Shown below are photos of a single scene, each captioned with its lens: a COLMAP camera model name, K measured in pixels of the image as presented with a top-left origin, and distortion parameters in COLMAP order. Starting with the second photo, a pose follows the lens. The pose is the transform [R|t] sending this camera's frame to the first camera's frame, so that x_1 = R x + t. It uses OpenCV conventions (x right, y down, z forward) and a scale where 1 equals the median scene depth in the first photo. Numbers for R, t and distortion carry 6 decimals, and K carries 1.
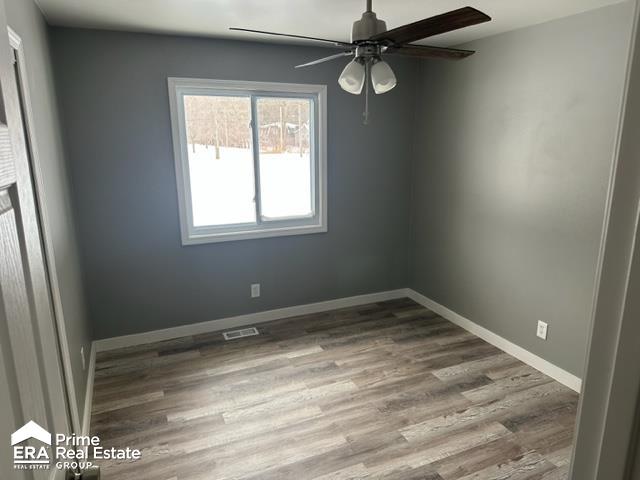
lens RADIAL K [[456.3, 0, 320.0], [0, 456.3, 240.0], [0, 0, 1]] dist [0.153022, -0.201208]
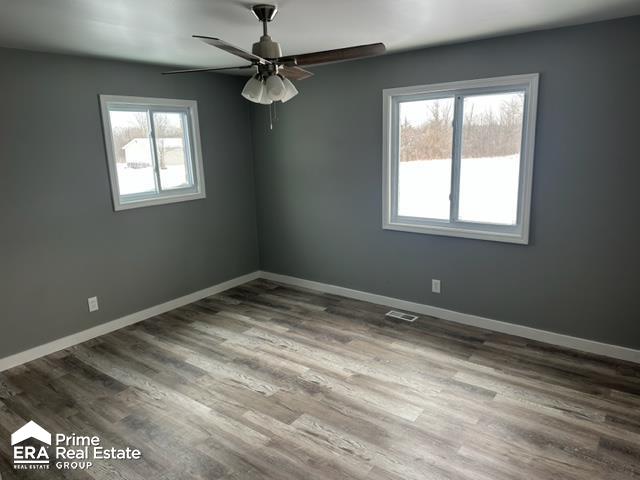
lens RADIAL K [[456.3, 0, 320.0], [0, 456.3, 240.0], [0, 0, 1]] dist [0.153022, -0.201208]
pose [[0.853229, -0.114697, 0.508769, -0.410992], [0.125928, 0.991961, 0.012441, 0.044764], [-0.506106, 0.053453, 0.860813, -0.190665]]
